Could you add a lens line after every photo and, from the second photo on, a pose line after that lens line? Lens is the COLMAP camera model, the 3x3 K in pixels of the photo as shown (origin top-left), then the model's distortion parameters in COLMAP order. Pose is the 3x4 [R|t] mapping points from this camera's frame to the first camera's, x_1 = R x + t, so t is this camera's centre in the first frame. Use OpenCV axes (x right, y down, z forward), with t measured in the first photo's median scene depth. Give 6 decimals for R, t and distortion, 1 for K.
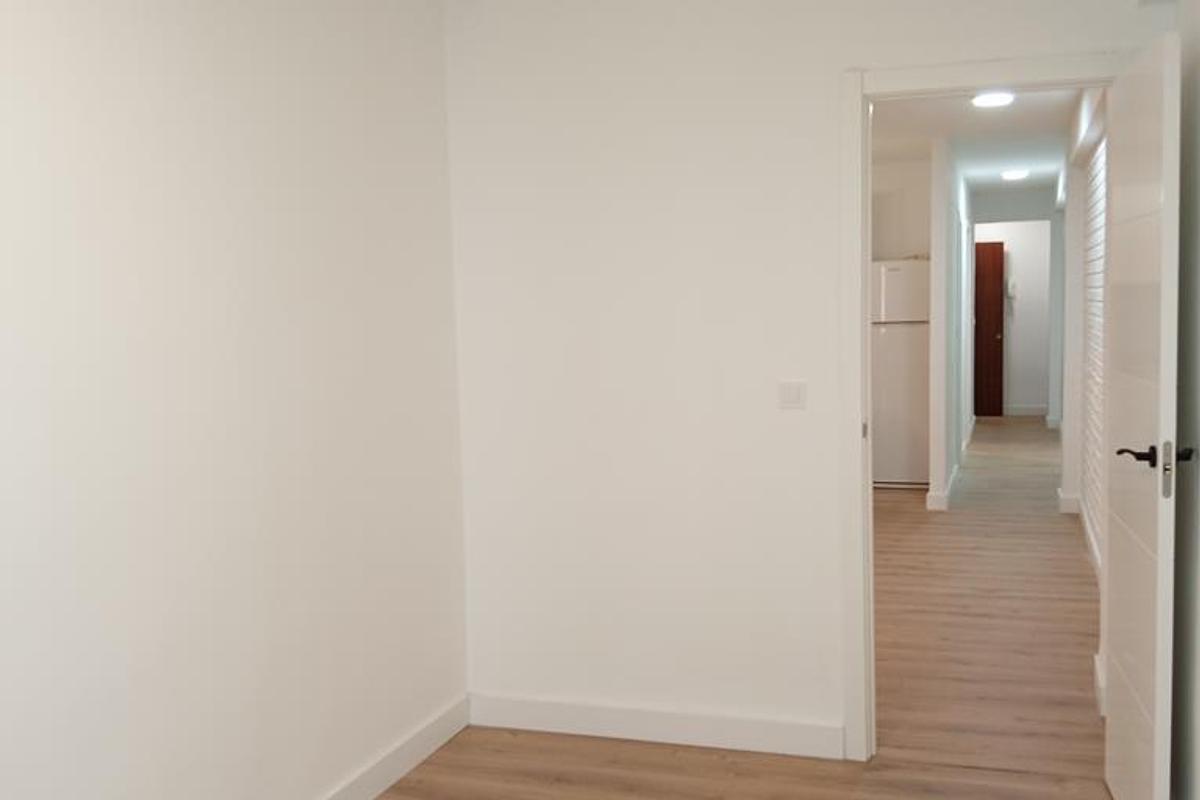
lens RADIAL K [[1285.1, 0, 618.6], [0, 1285.1, 396.7], [0, 0, 1]] dist [0.172423, -0.492095]
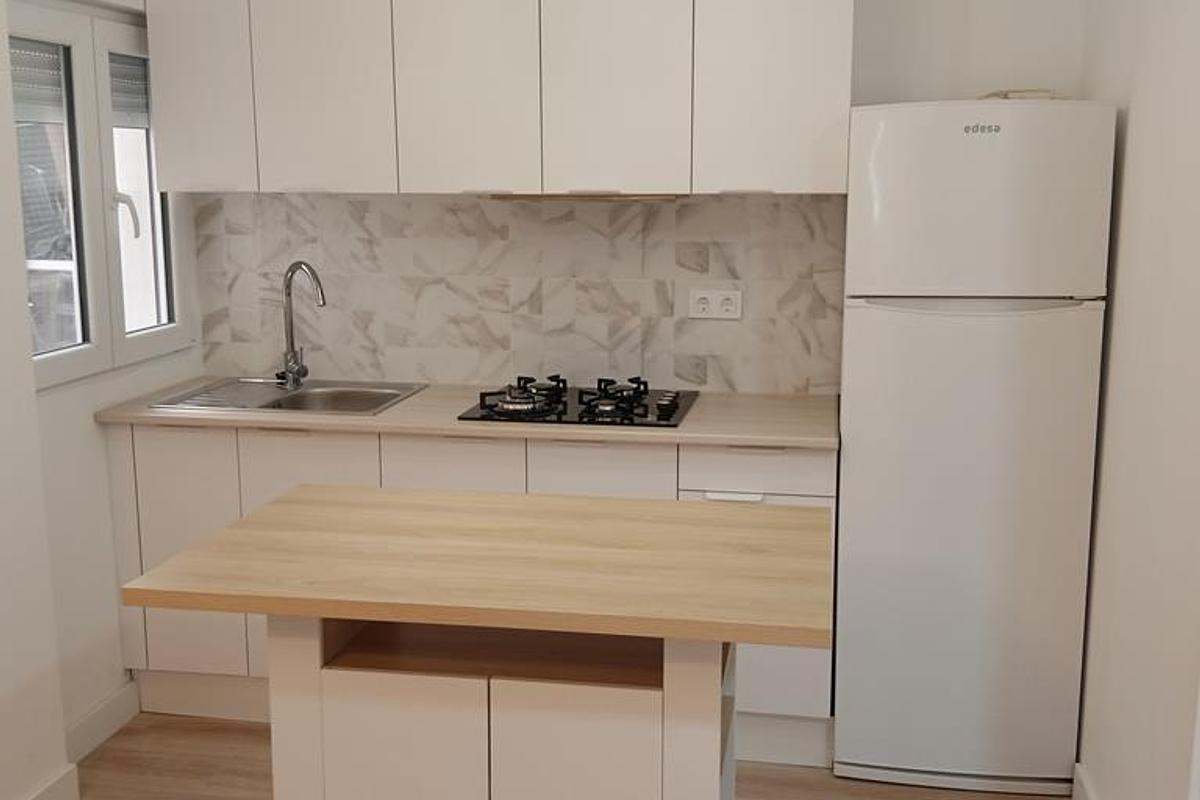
lens RADIAL K [[1285.1, 0, 618.6], [0, 1285.1, 396.7], [0, 0, 1]] dist [0.172423, -0.492095]
pose [[0.989717, -0.006801, 0.142875, 0.057407], [-0.007358, 0.995126, 0.098335, -0.045650], [-0.142848, -0.098375, 0.984844, 0.495982]]
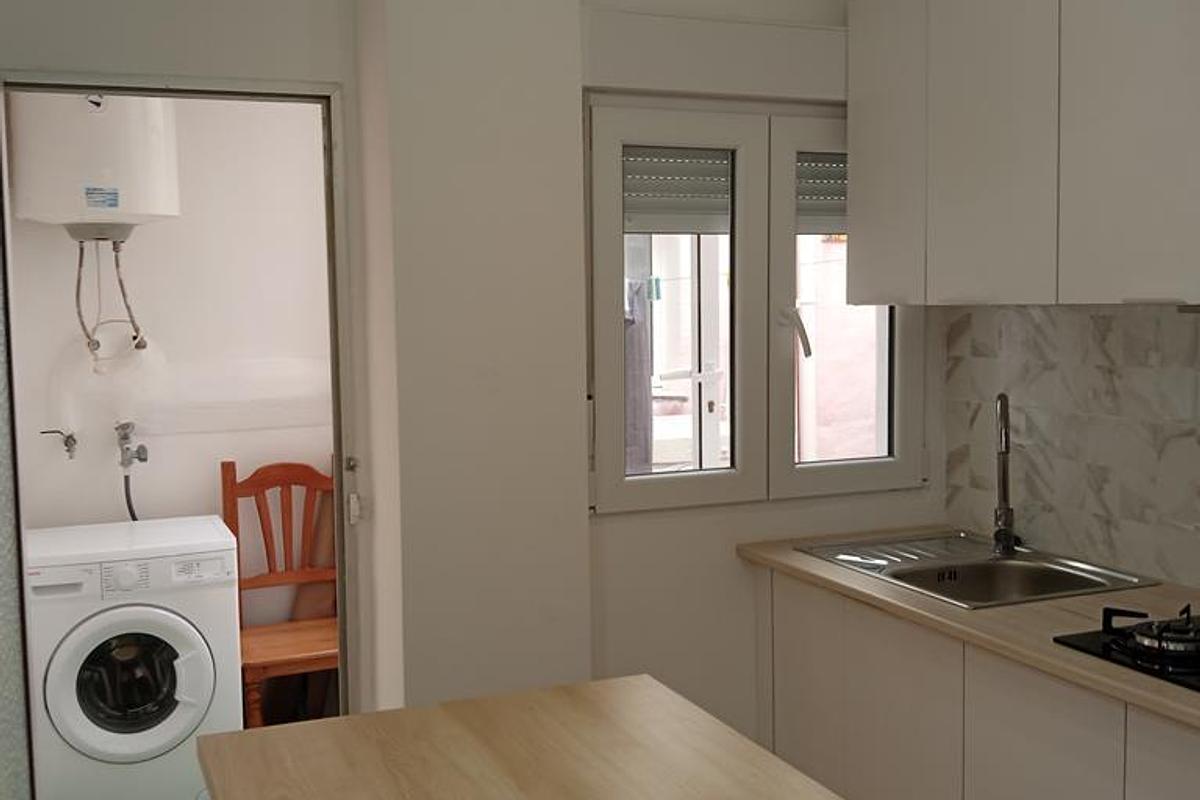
lens RADIAL K [[1285.1, 0, 618.6], [0, 1285.1, 396.7], [0, 0, 1]] dist [0.172423, -0.492095]
pose [[0.661375, 0.067232, -0.747036, 0.149664], [-0.052685, 0.997679, 0.043145, -0.052140], [0.748203, 0.010823, 0.663382, 0.594678]]
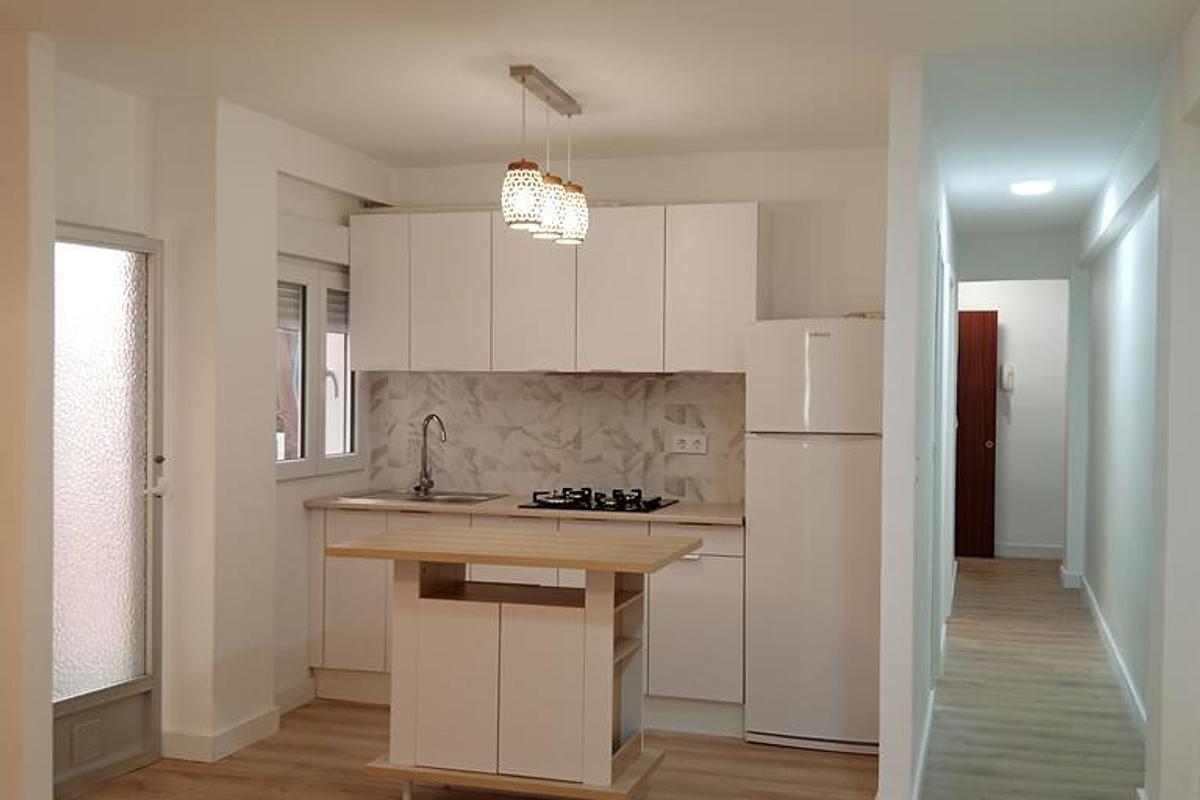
lens RADIAL K [[1285.1, 0, 618.6], [0, 1285.1, 396.7], [0, 0, 1]] dist [0.172423, -0.492095]
pose [[0.999401, 0.027430, 0.021096, 0.084748], [-0.026112, 0.997833, -0.060393, -0.027297], [-0.022706, 0.059806, 0.997952, 0.335372]]
